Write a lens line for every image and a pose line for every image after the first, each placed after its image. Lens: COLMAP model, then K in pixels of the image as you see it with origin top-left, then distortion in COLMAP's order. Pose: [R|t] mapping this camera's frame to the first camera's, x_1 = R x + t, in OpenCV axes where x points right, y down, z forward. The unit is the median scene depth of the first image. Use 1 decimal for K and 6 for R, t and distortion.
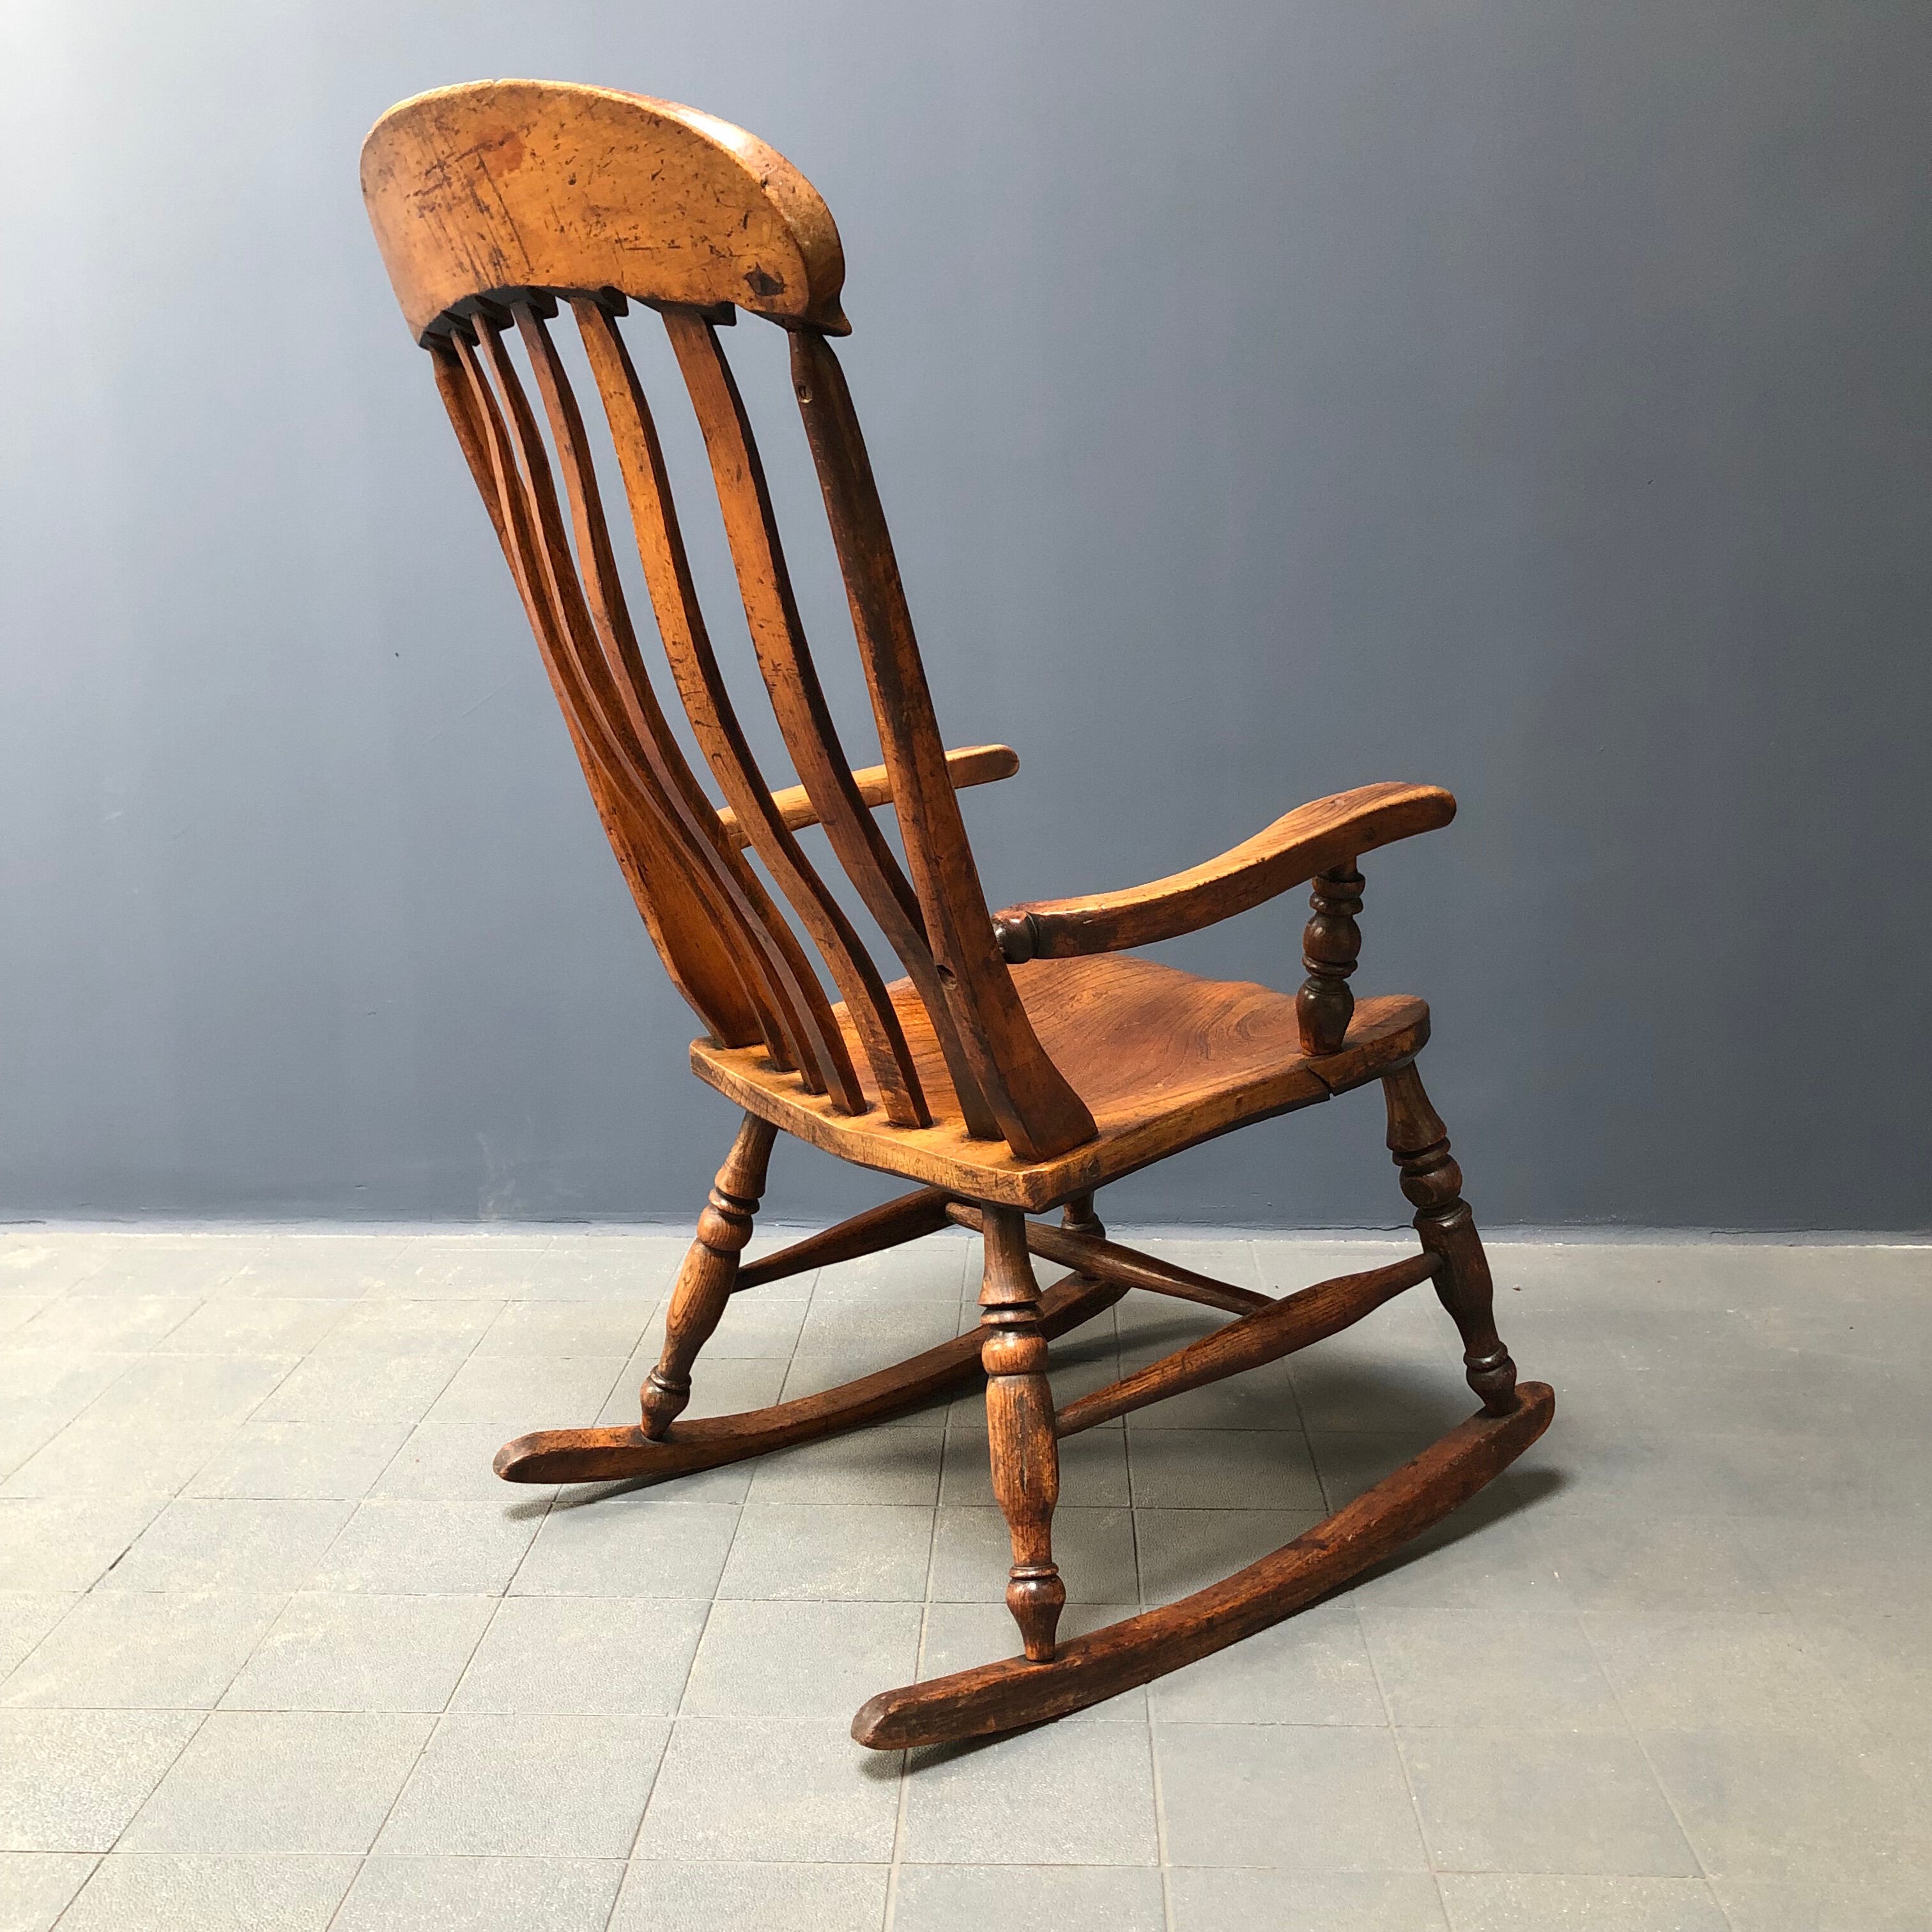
lens RADIAL K [[2091.9, 0, 970.6], [0, 2091.9, 967.9], [0, 0, 1]] dist [0.021937, 0.000000]
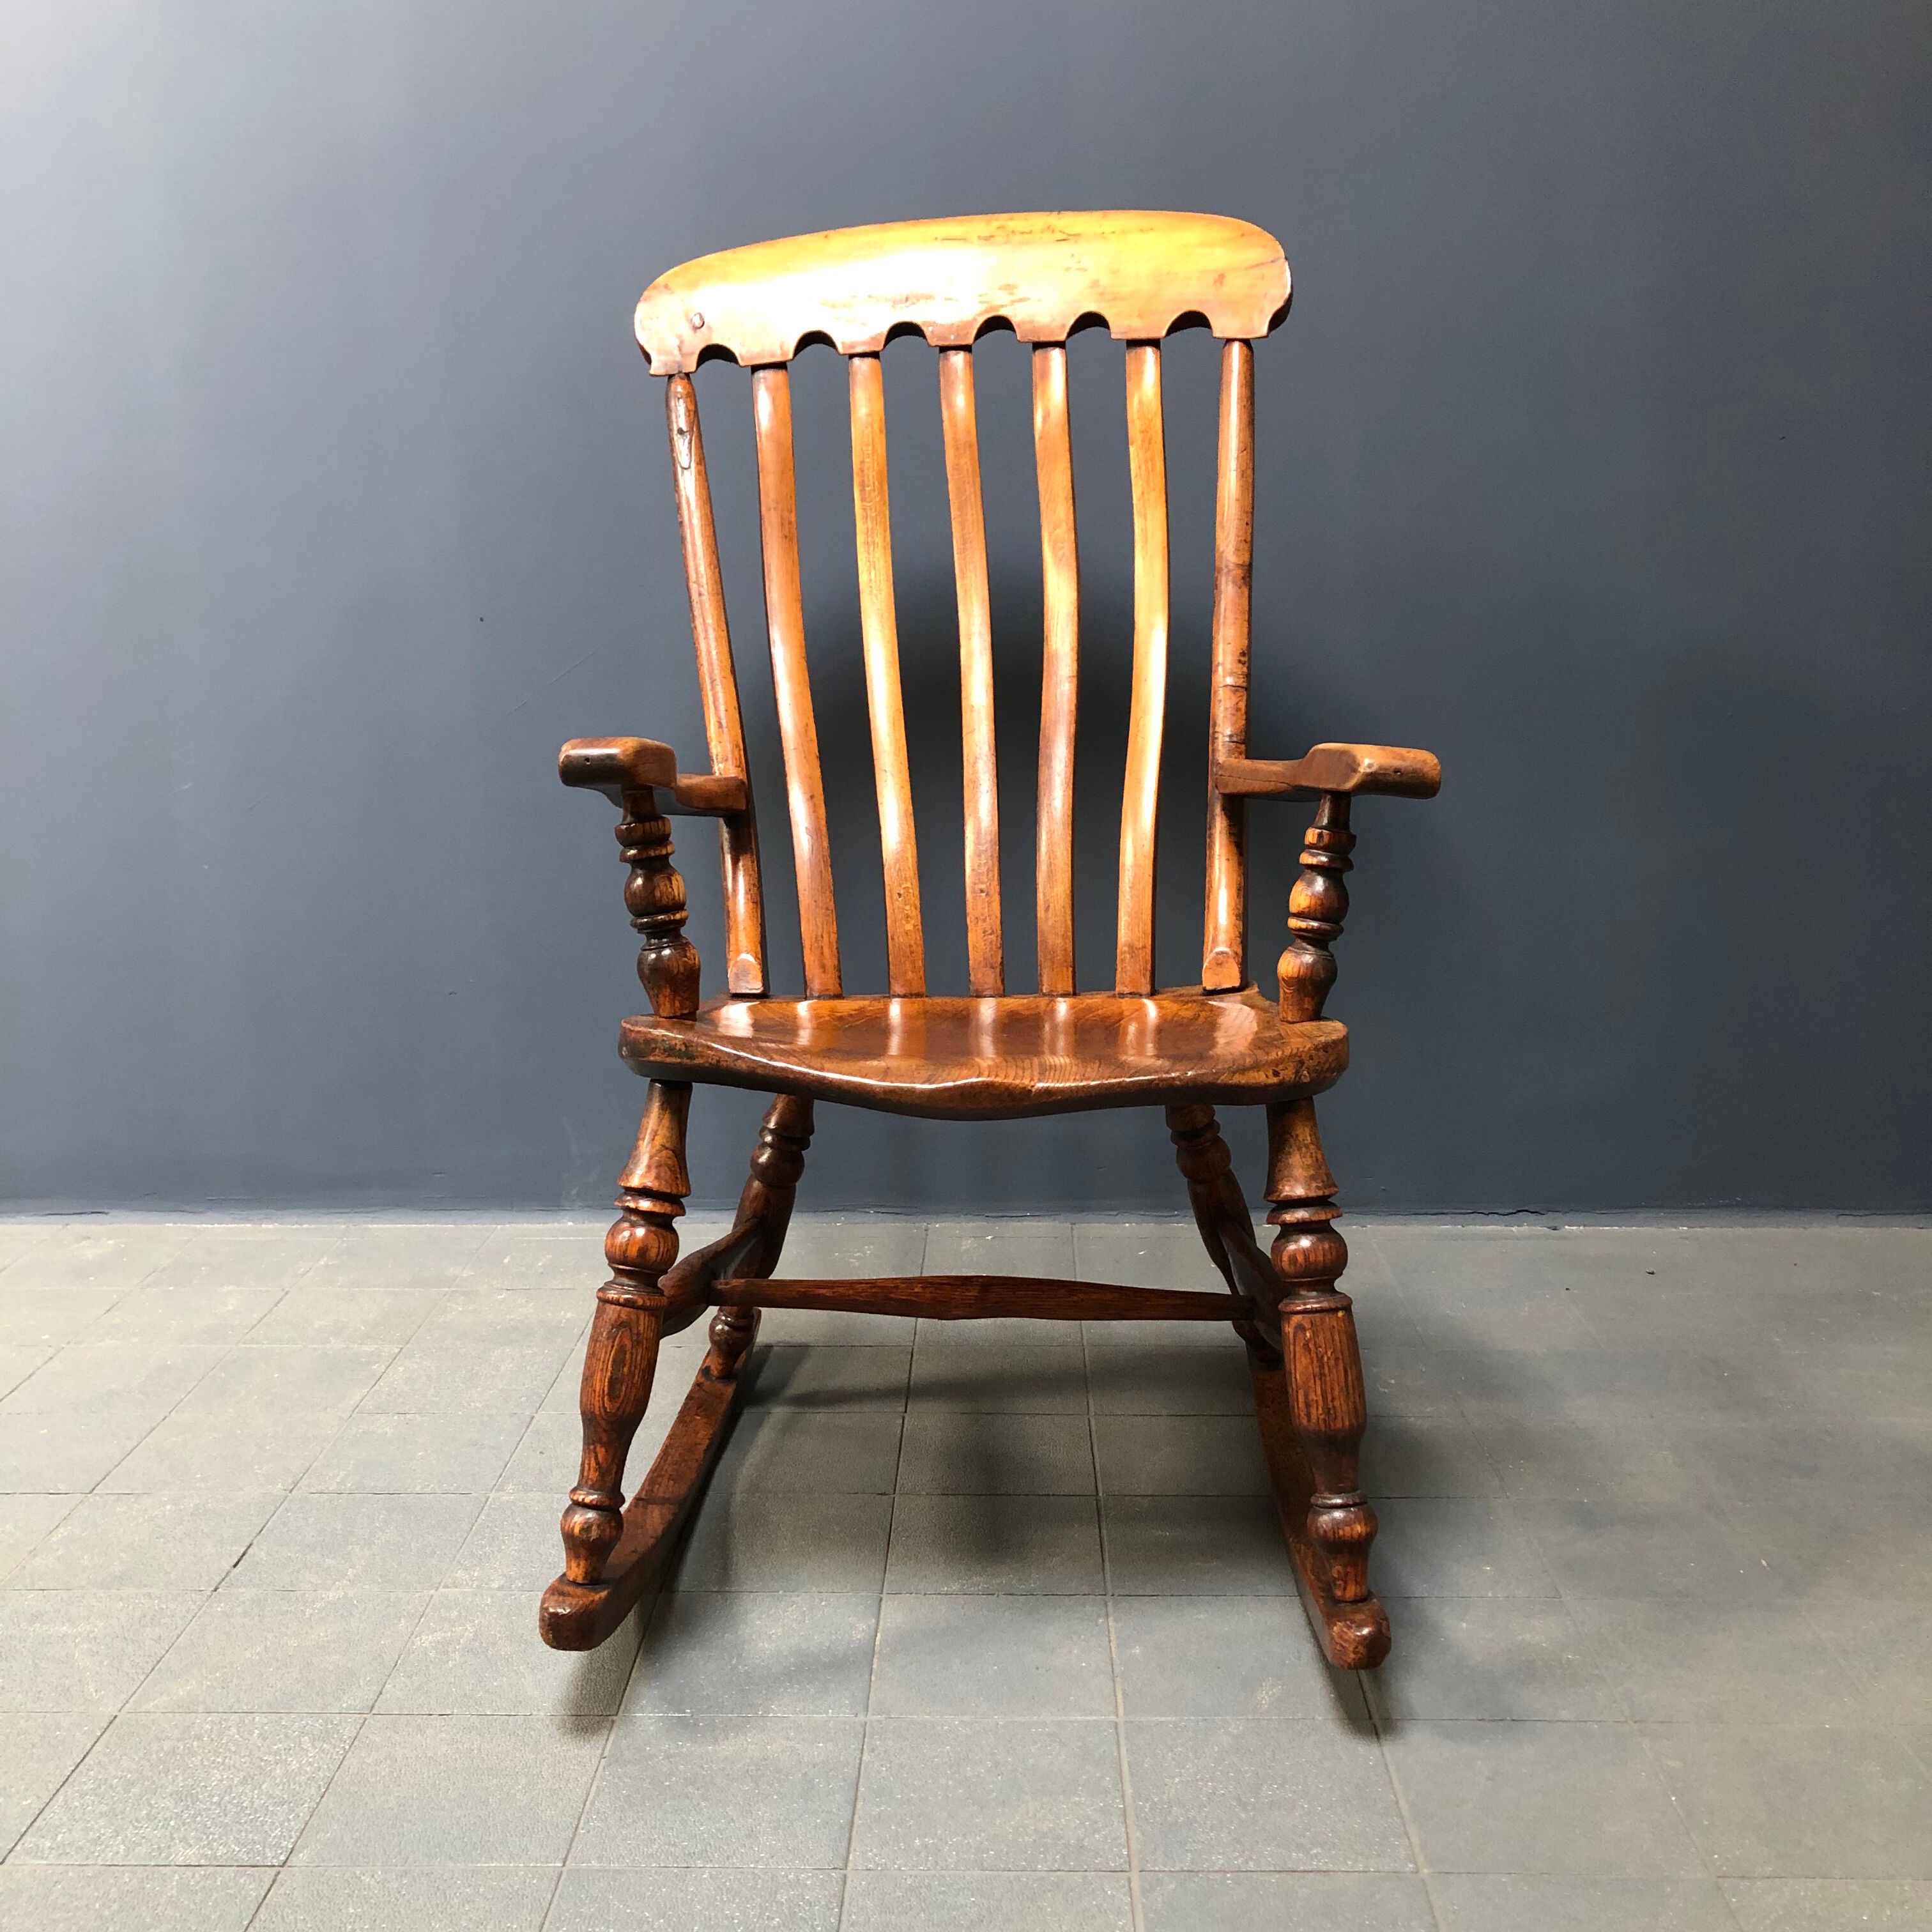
lens RADIAL K [[2091.9, 0, 966.4], [0, 2091.9, 970.4], [0, 0, 1]] dist [0.021937, 0.000000]
pose [[0.999882, -0.002755, 0.015132, -0.101372], [0.002825, 0.999985, -0.004645, 0.025675], [-0.015119, 0.004687, 0.999875, 0.056435]]
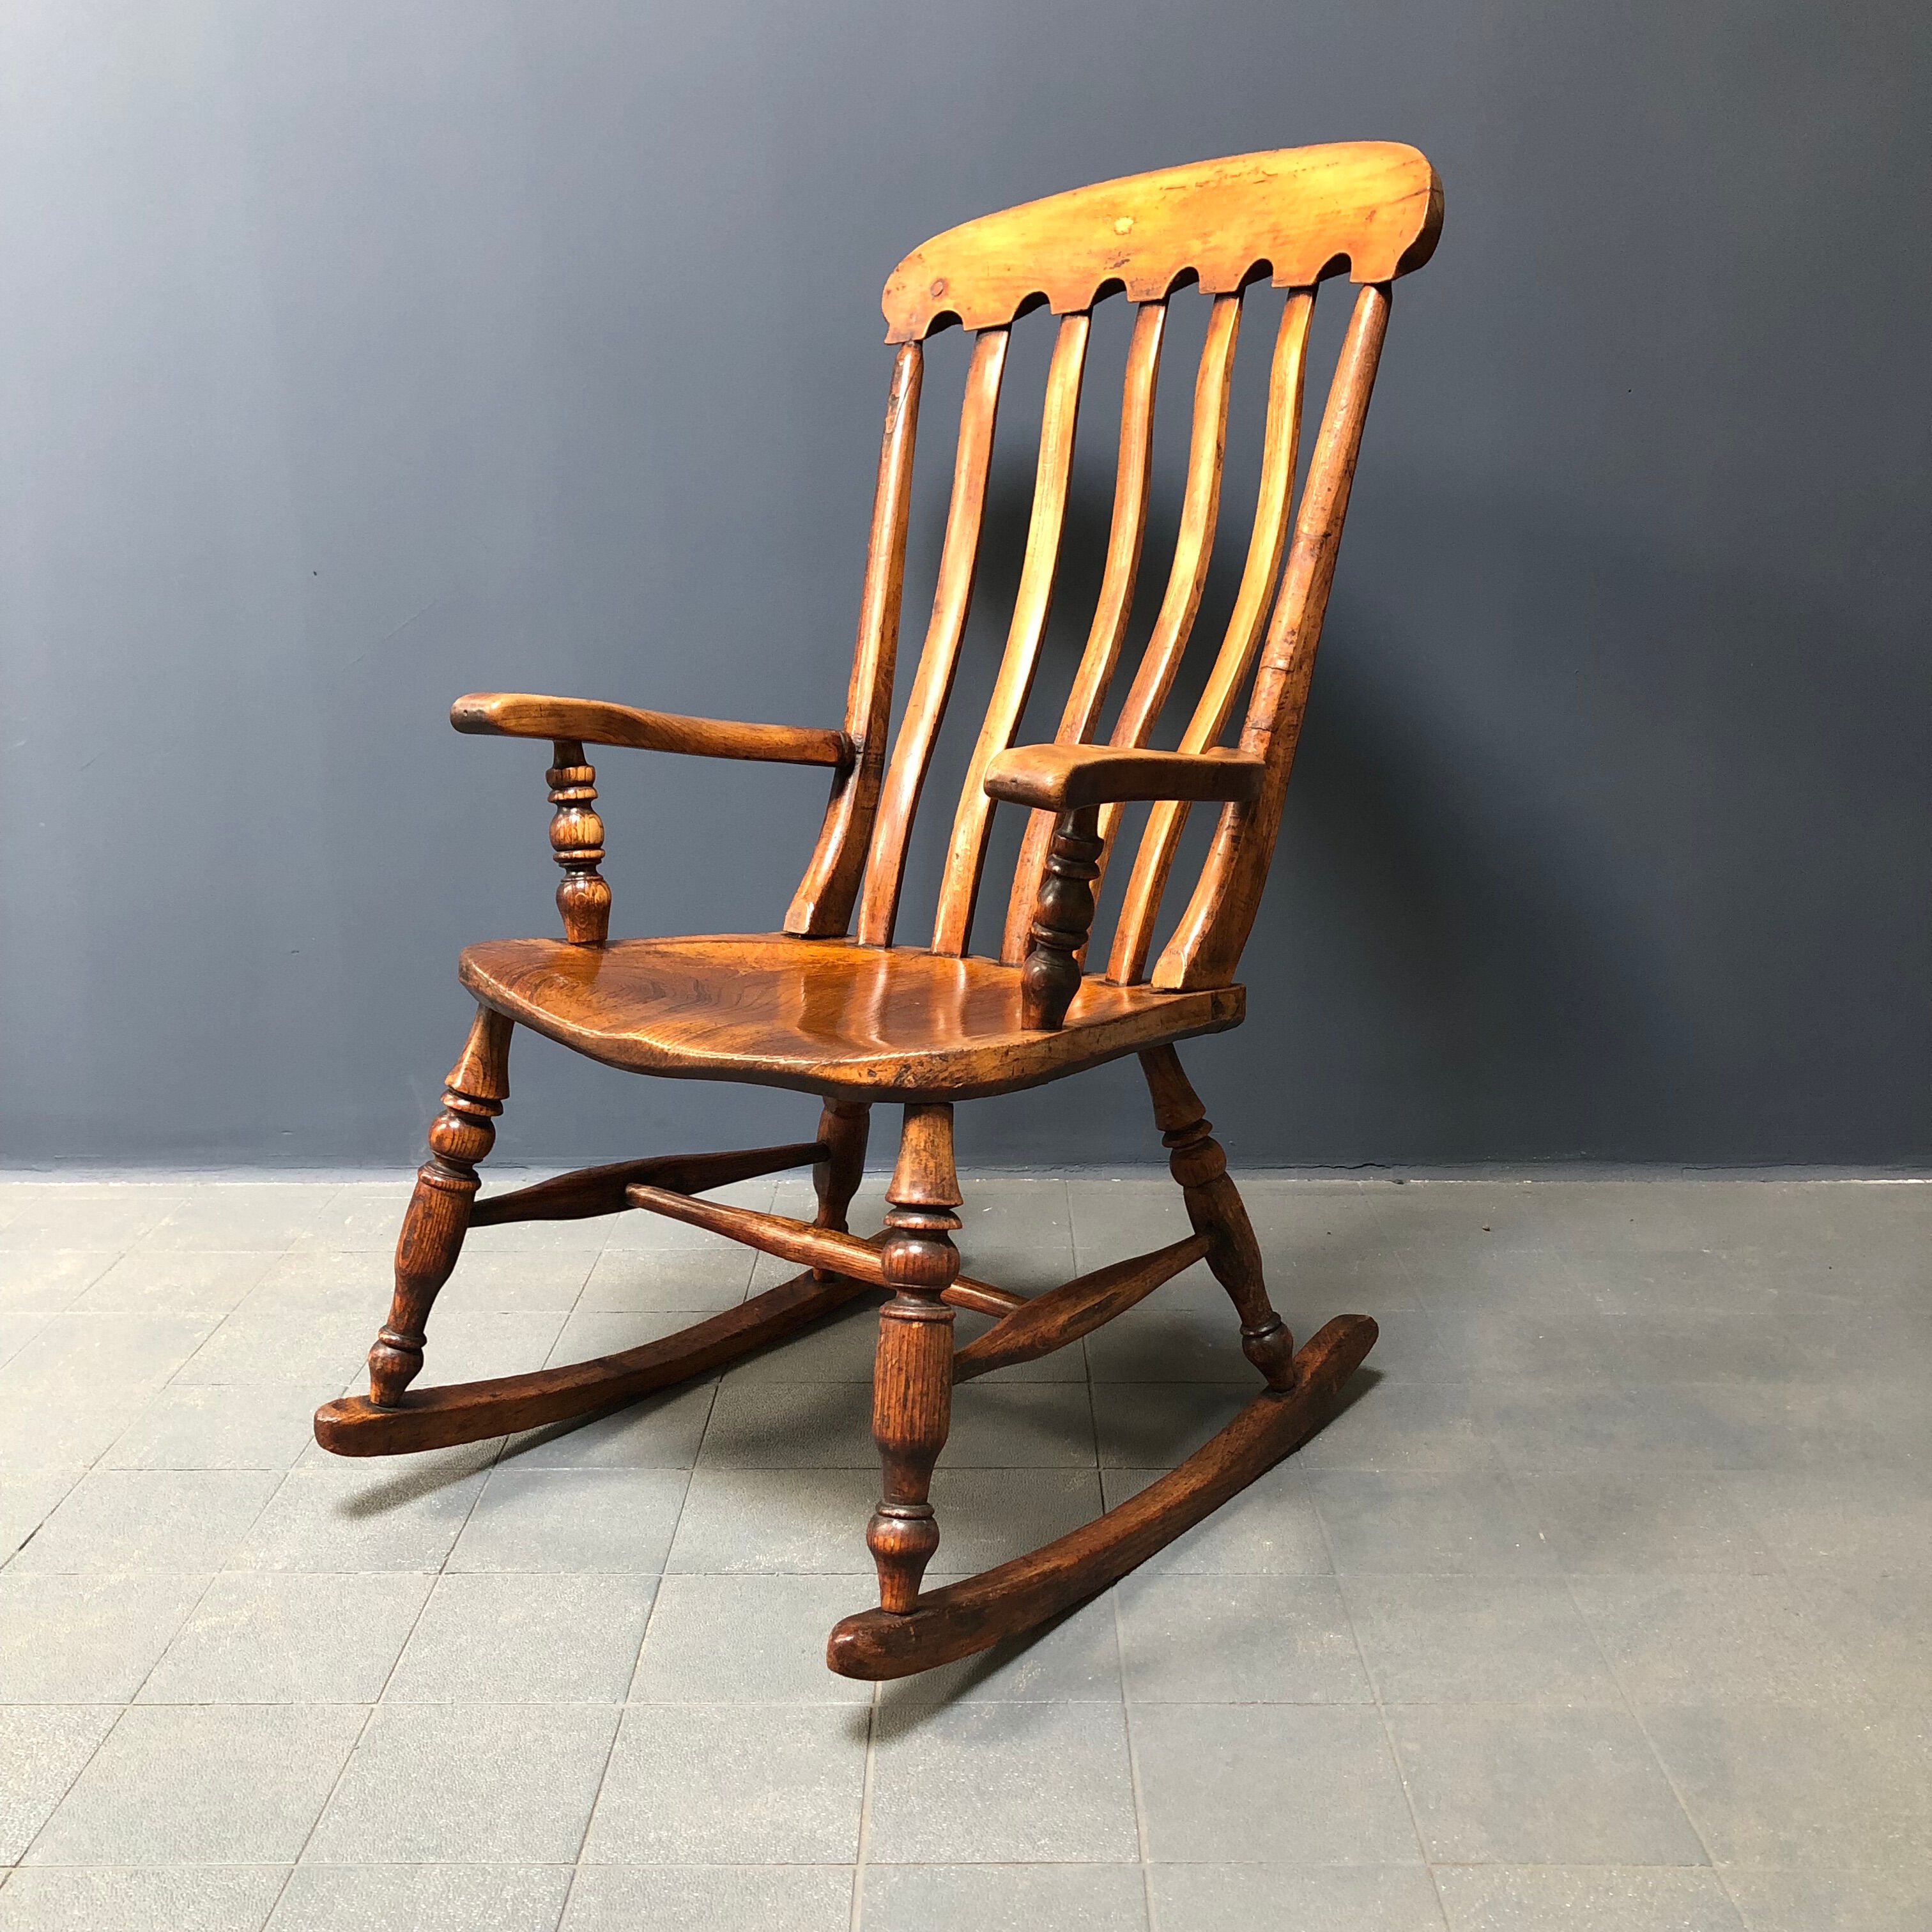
lens RADIAL K [[2091.9, 0, 961.3], [0, 2091.9, 960.7], [0, 0, 1]] dist [0.021937, 0.000000]
pose [[0.999663, -0.005797, 0.025305, -0.010028], [0.004922, 0.999393, 0.034488, -0.009116], [-0.025490, -0.034352, 0.999085, 0.058660]]
